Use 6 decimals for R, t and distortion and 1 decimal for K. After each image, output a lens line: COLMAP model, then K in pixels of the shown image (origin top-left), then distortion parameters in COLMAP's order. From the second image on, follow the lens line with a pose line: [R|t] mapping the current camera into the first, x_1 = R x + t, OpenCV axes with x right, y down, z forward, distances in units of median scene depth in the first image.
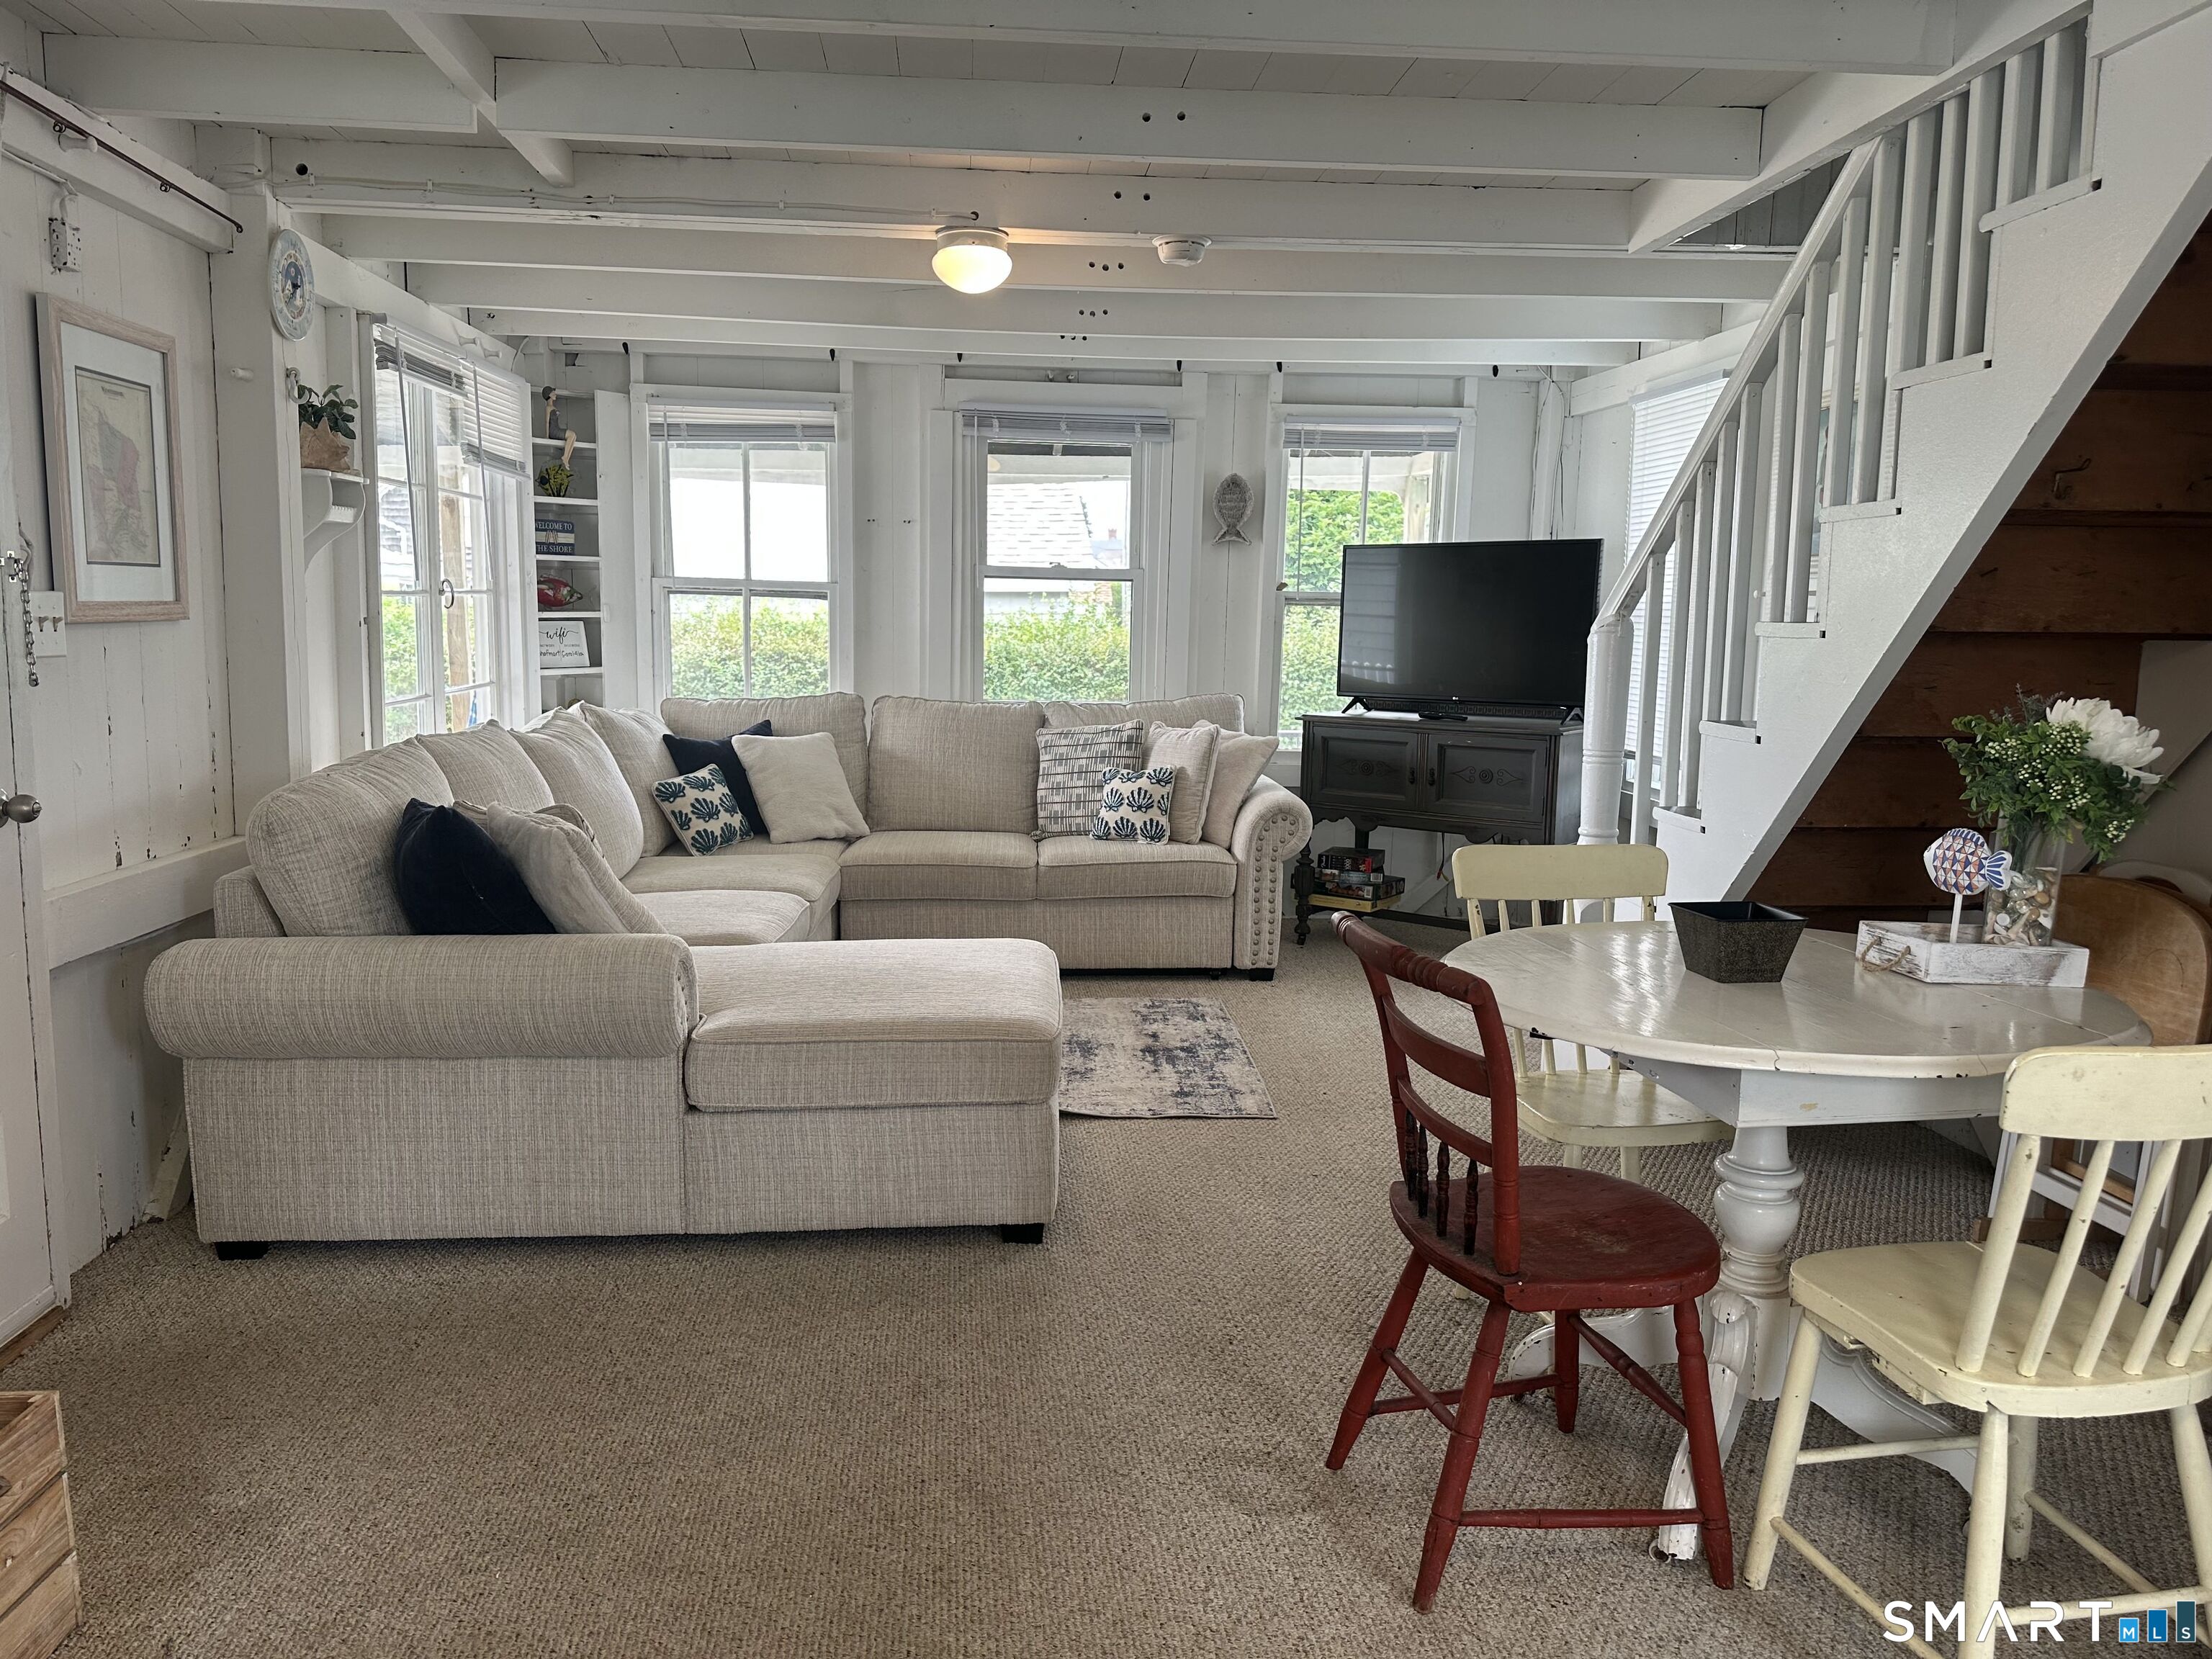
lens RADIAL K [[1534.1, 0, 1089.8], [0, 1534.1, 839.4], [0, 0, 1]] dist [0.022003, -0.010481]
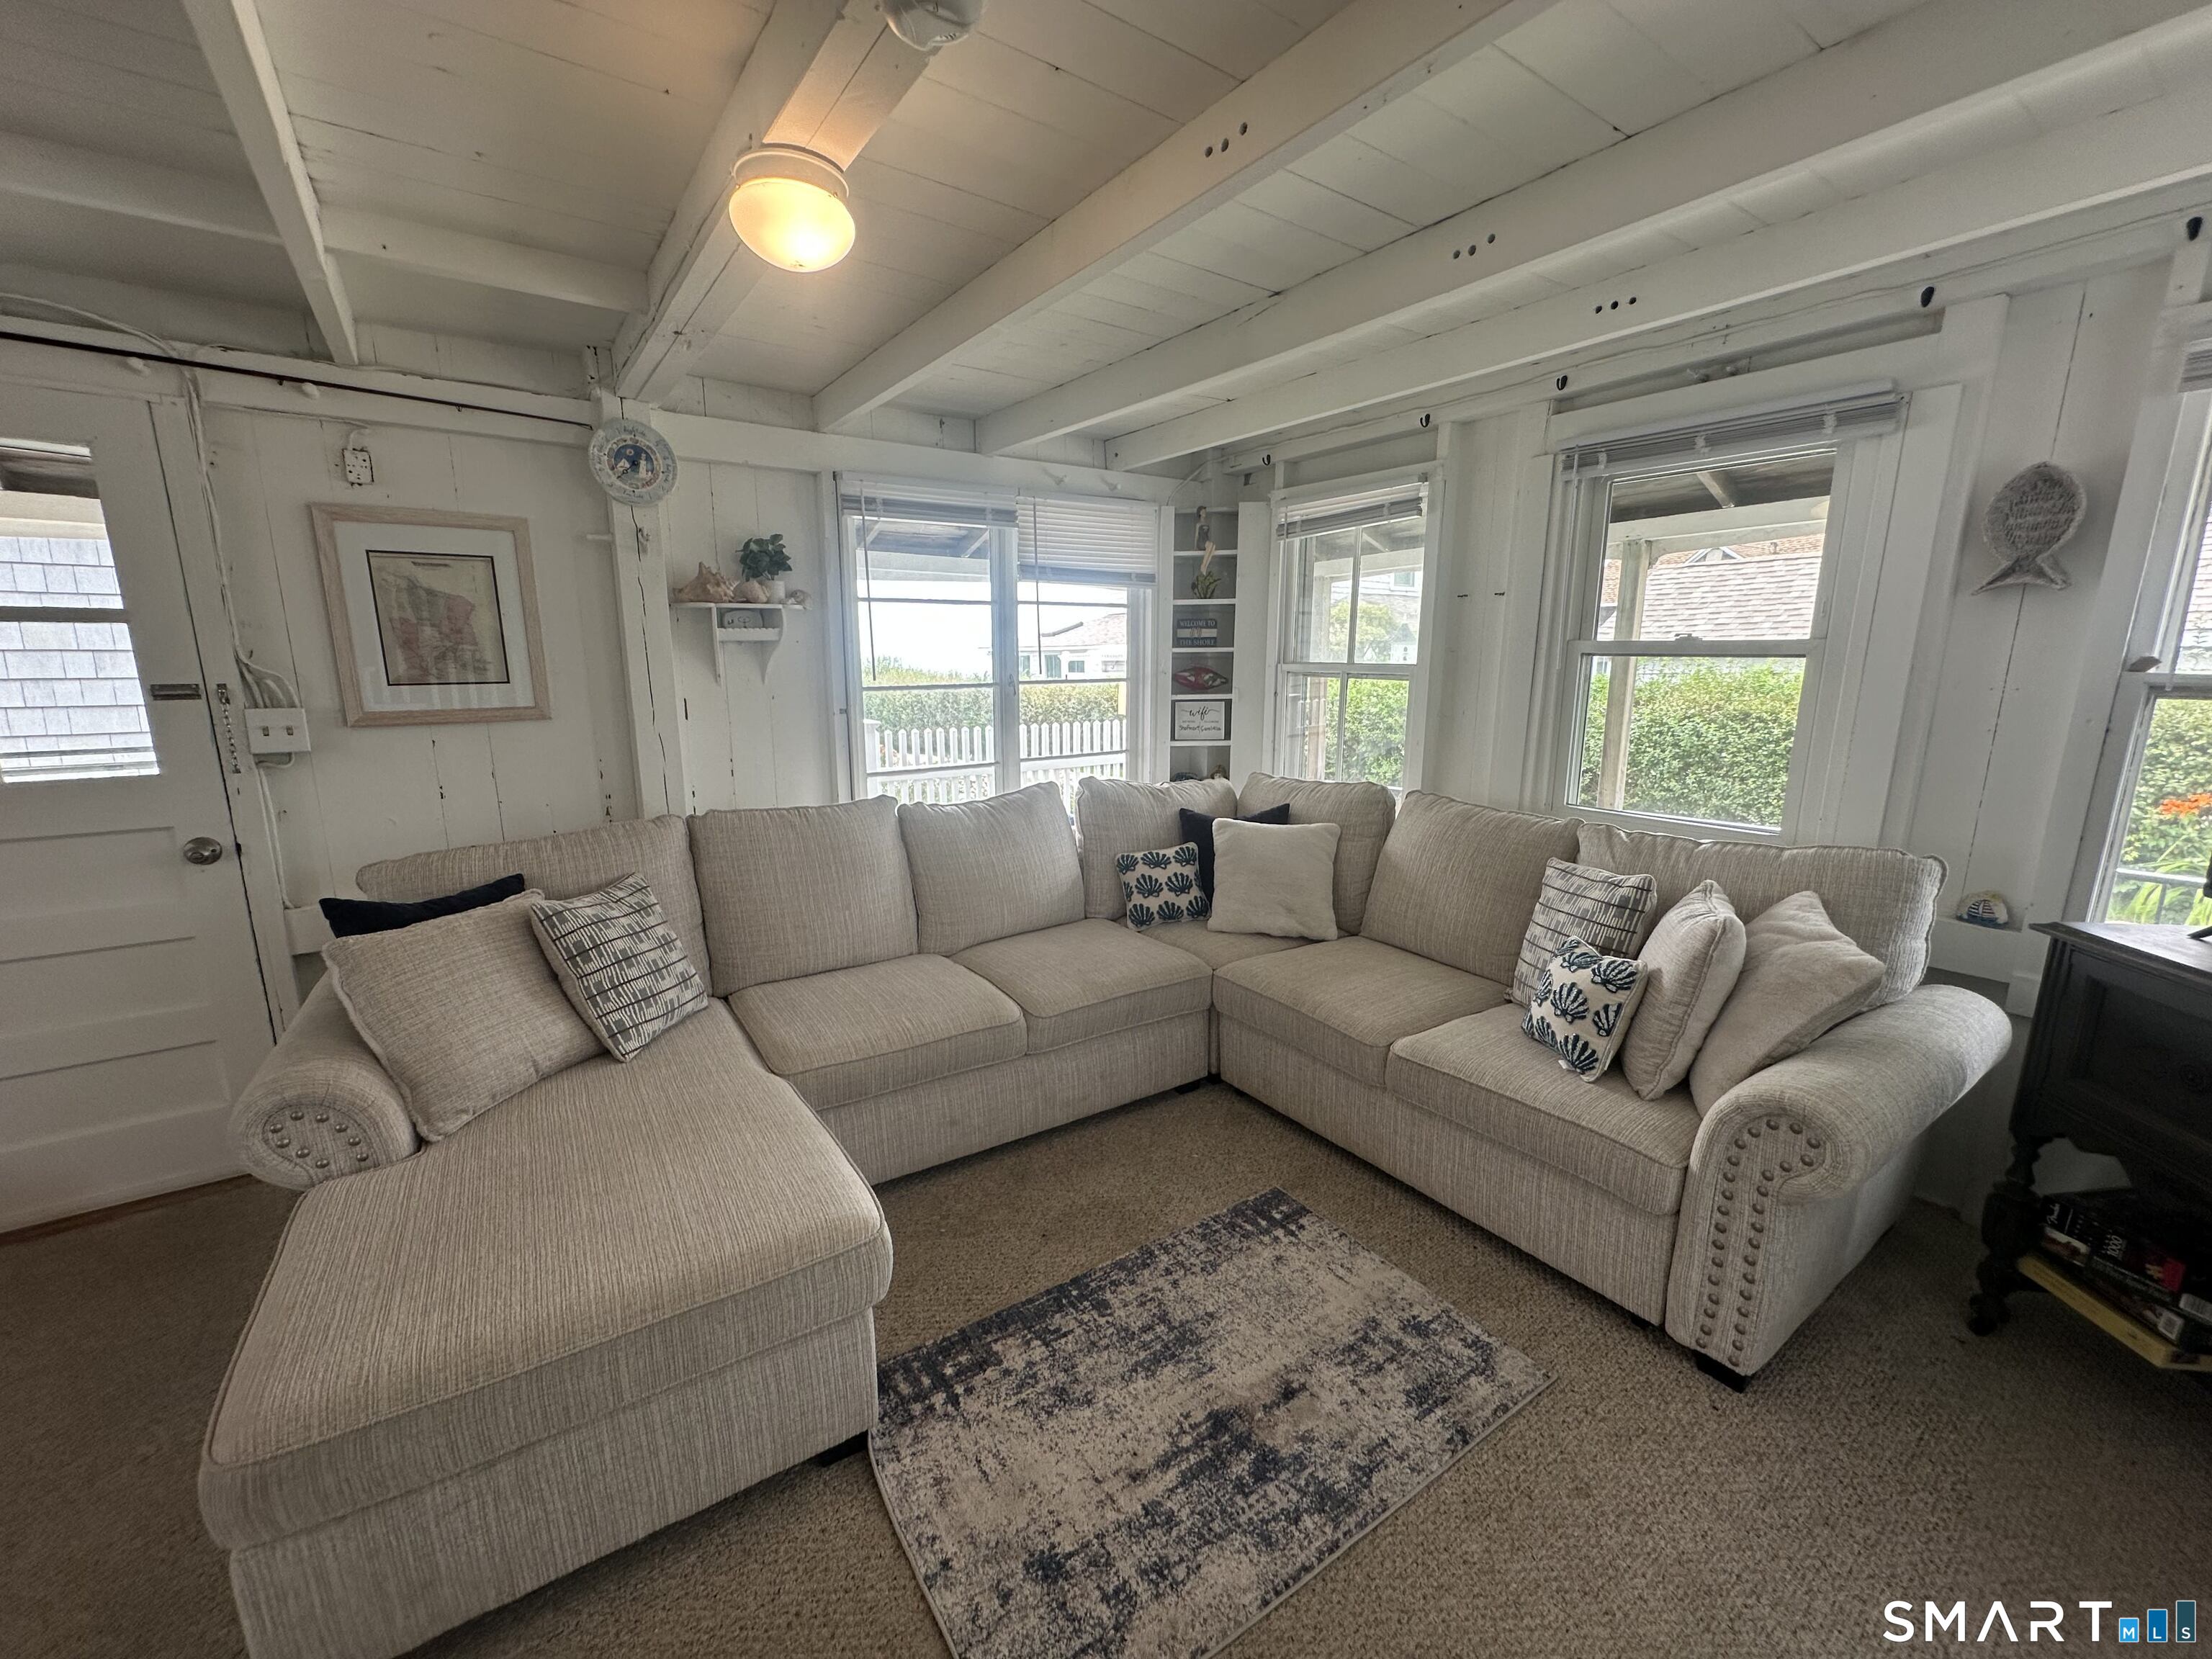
lens RADIAL K [[875.8, 0, 1087.6], [0, 875.8, 825.4], [0, 0, 1]] dist [-0.010383, 0.000293]
pose [[0.506554, 0.143869, -0.850120, 0.220968], [-0.113626, 0.988520, 0.099586, -0.107107], [0.854688, 0.046150, 0.517086, 0.588944]]
